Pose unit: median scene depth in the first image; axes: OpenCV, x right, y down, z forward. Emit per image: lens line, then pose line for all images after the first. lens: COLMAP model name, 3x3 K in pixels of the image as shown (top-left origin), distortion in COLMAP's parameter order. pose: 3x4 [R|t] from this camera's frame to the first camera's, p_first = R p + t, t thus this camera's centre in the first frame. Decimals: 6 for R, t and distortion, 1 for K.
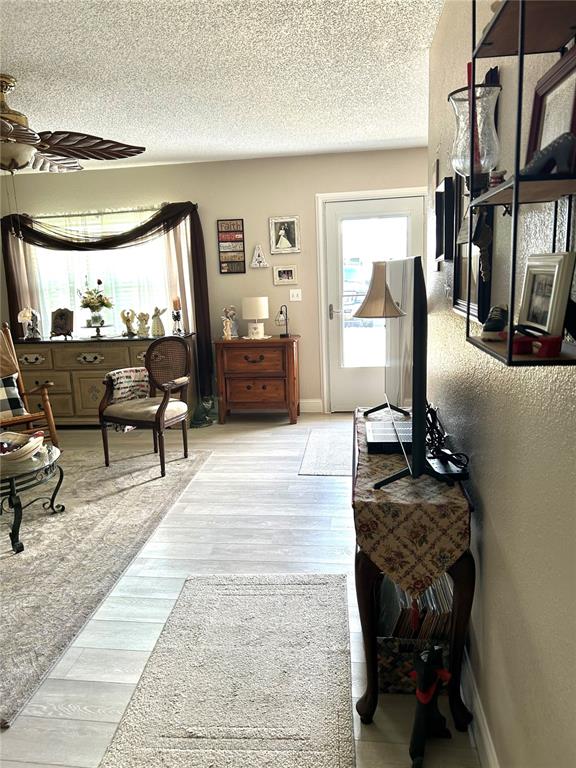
lens RADIAL K [[582.1, 0, 288.0], [0, 582.1, 384.0], [0, 0, 1]] dist [0.058575, -0.060753]
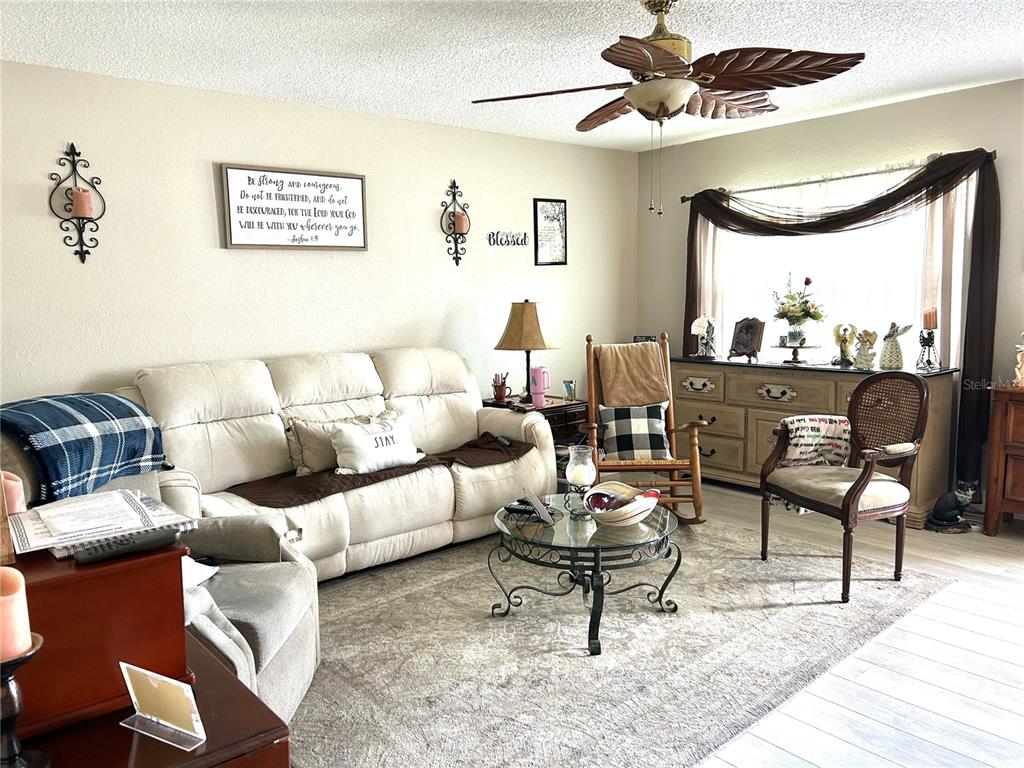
lens RADIAL K [[776.1, 0, 512.0], [0, 776.1, 384.0], [0, 0, 1]] dist [0.058575, -0.060753]
pose [[0.740980, 0.107082, -0.662934, 0.039359], [-0.138120, 0.990400, 0.005595, -0.019199], [0.657169, 0.087419, 0.748657, 0.142013]]
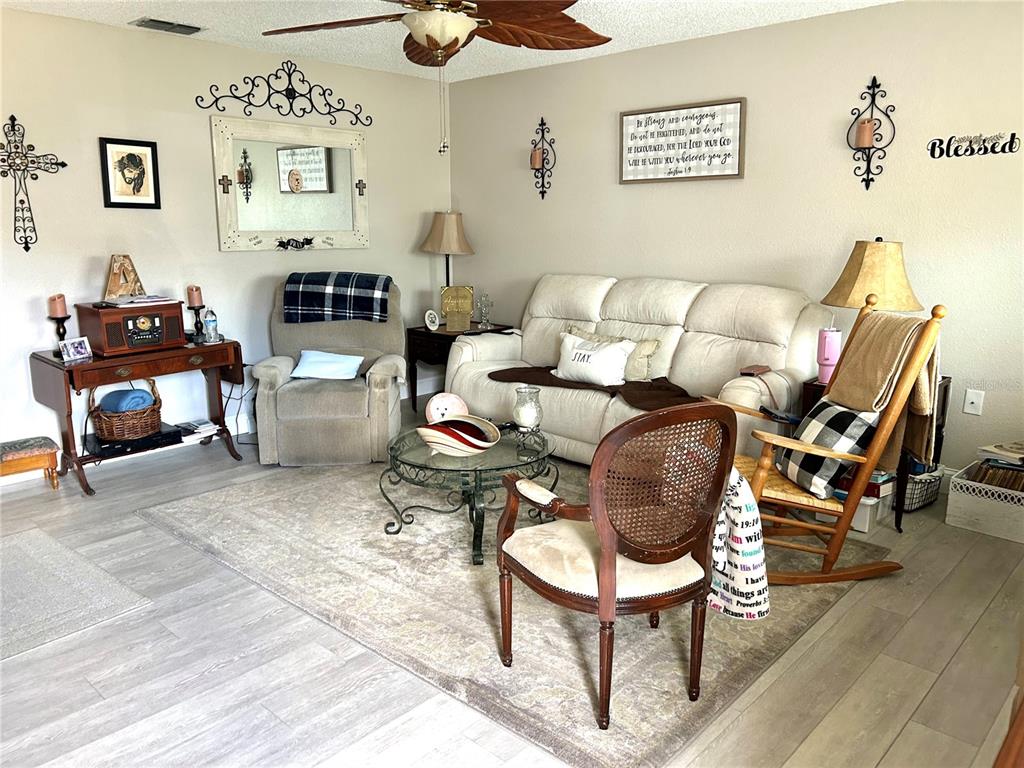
lens RADIAL K [[776.1, 0, 512.0], [0, 776.1, 384.0], [0, 0, 1]] dist [0.058575, -0.060753]
pose [[-0.576938, 0.202496, -0.791289, 0.181637], [-0.135475, 0.931639, 0.337189, -0.196370], [0.805475, 0.301736, -0.510065, 1.035572]]
